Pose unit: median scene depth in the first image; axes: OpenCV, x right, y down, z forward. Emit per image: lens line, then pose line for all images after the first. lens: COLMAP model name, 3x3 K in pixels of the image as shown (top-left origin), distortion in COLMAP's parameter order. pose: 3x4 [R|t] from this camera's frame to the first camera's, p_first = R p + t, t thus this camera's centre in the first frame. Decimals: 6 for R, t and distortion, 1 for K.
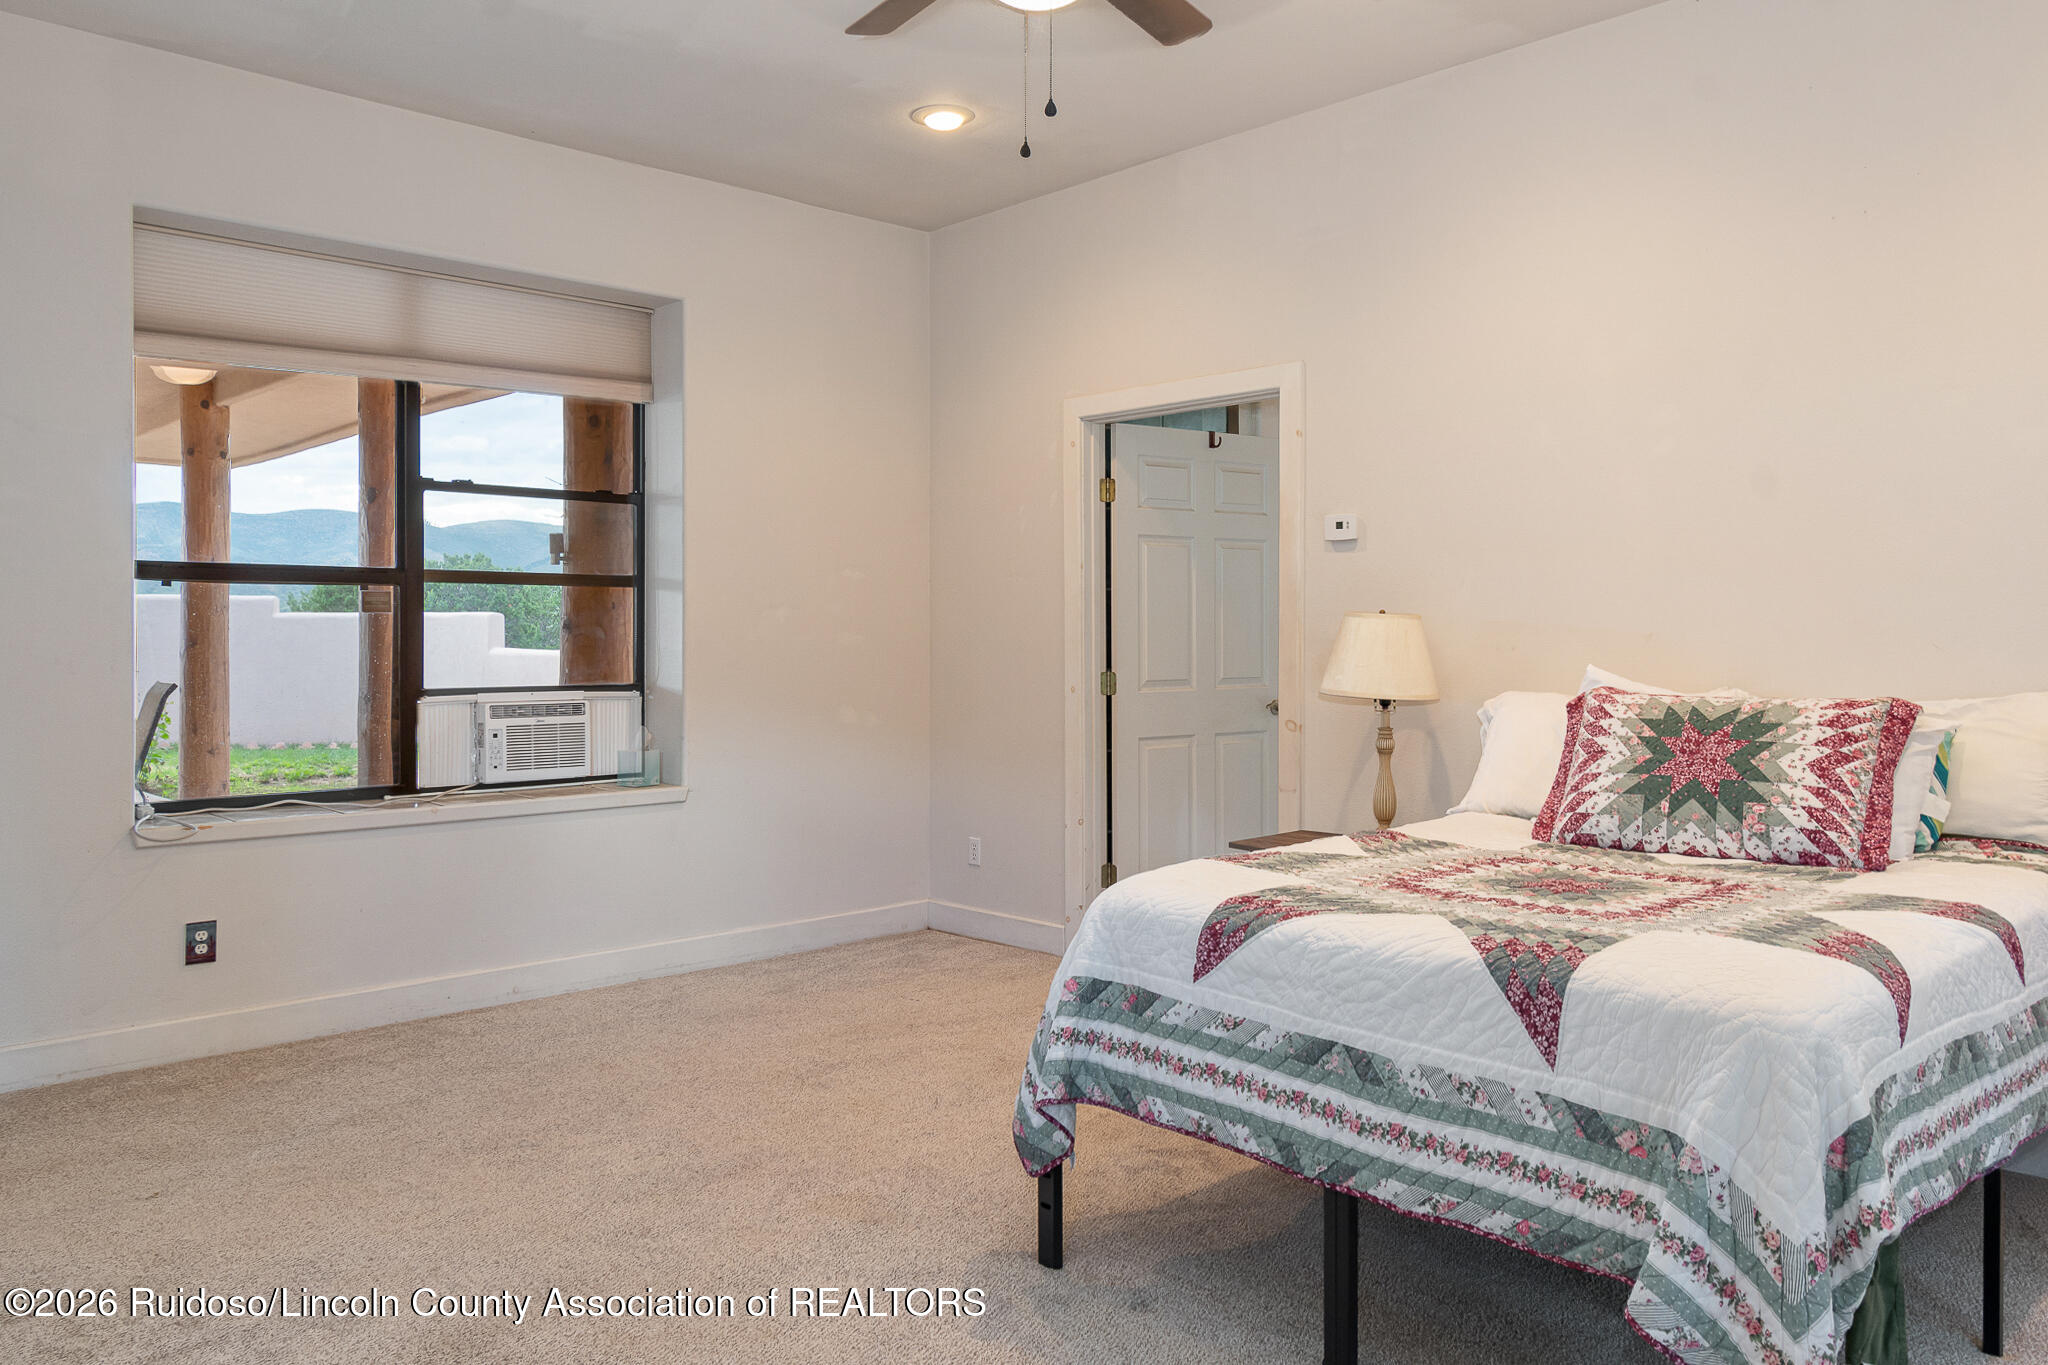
lens RADIAL K [[1457.9, 0, 1024.0], [0, 1457.9, 682.5], [0, 0, 1]] dist [-0.002501, -0.000730]
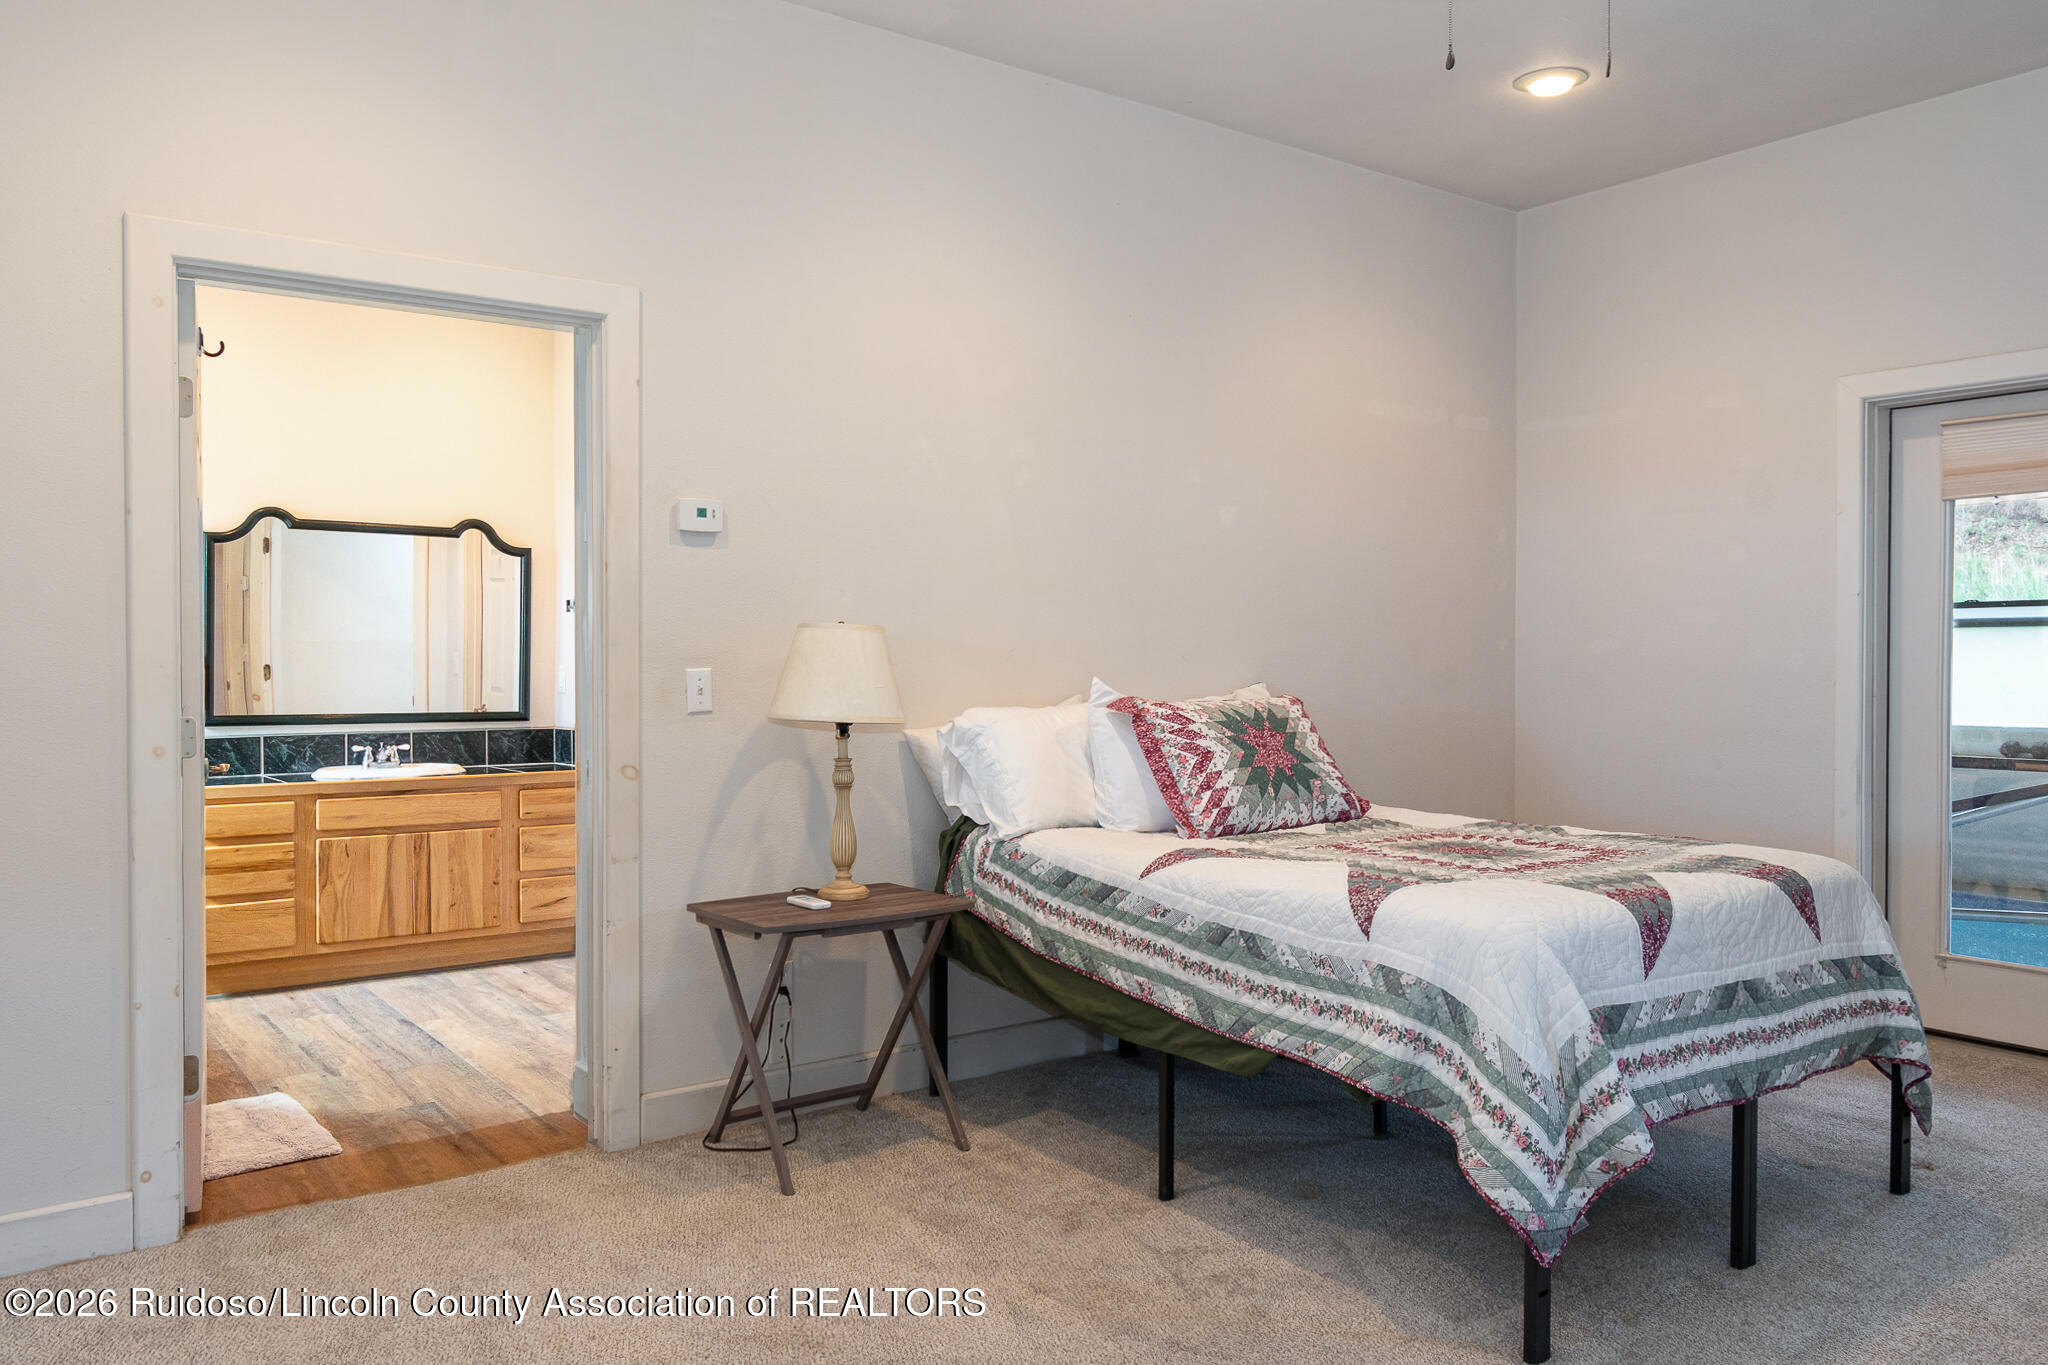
lens RADIAL K [[1457.9, 0, 1024.0], [0, 1457.9, 682.5], [0, 0, 1]] dist [-0.002501, -0.000730]
pose [[0.145759, -0.021715, 0.989082, -0.807619], [0.035800, 0.999220, 0.016662, -0.033439], [-0.988672, 0.032981, 0.146423, 1.057152]]
